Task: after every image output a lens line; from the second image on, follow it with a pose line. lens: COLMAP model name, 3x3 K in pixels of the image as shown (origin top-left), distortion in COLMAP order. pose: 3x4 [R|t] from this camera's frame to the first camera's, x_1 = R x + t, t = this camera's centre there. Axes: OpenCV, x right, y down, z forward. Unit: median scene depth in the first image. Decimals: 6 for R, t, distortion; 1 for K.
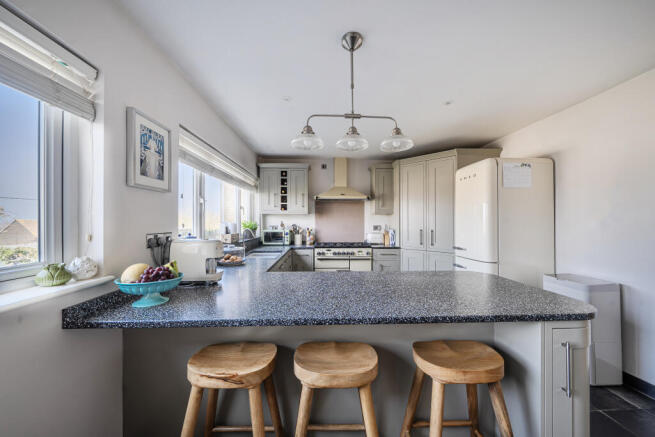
lens RADIAL K [[236.2, 0, 327.5], [0, 236.2, 218.5], [0, 0, 1]] dist [0.000714, 0.000049]
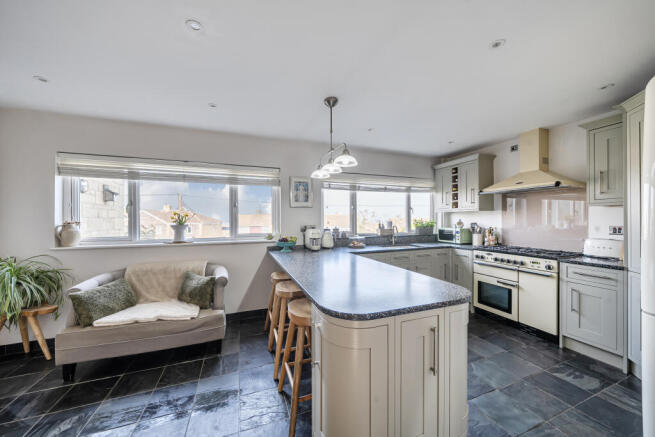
lens RADIAL K [[236.2, 0, 327.5], [0, 236.2, 218.5], [0, 0, 1]] dist [0.000714, 0.000049]
pose [[0.325088, -0.004371, -0.945674, 0.583614], [0.019596, 0.999806, 0.002115, -0.004265], [0.945481, -0.019219, 0.325110, 0.187378]]
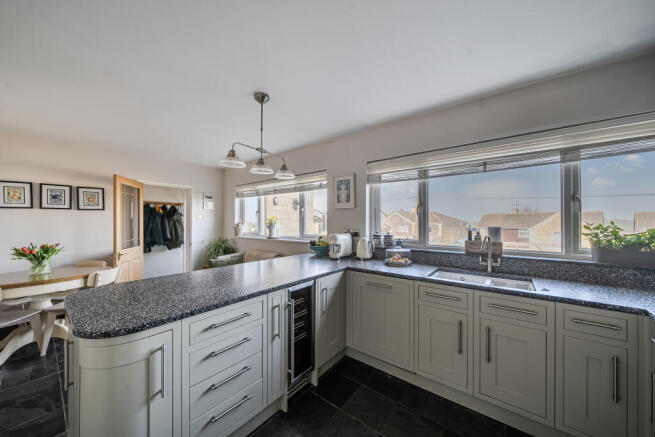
lens RADIAL K [[236.2, 0, 327.5], [0, 236.2, 218.5], [0, 0, 1]] dist [0.000714, 0.000049]
pose [[-0.655398, -0.002156, -0.755281, 0.343898], [0.015898, 0.999735, -0.016649, -0.001567], [0.755116, -0.022919, -0.655190, 0.858867]]
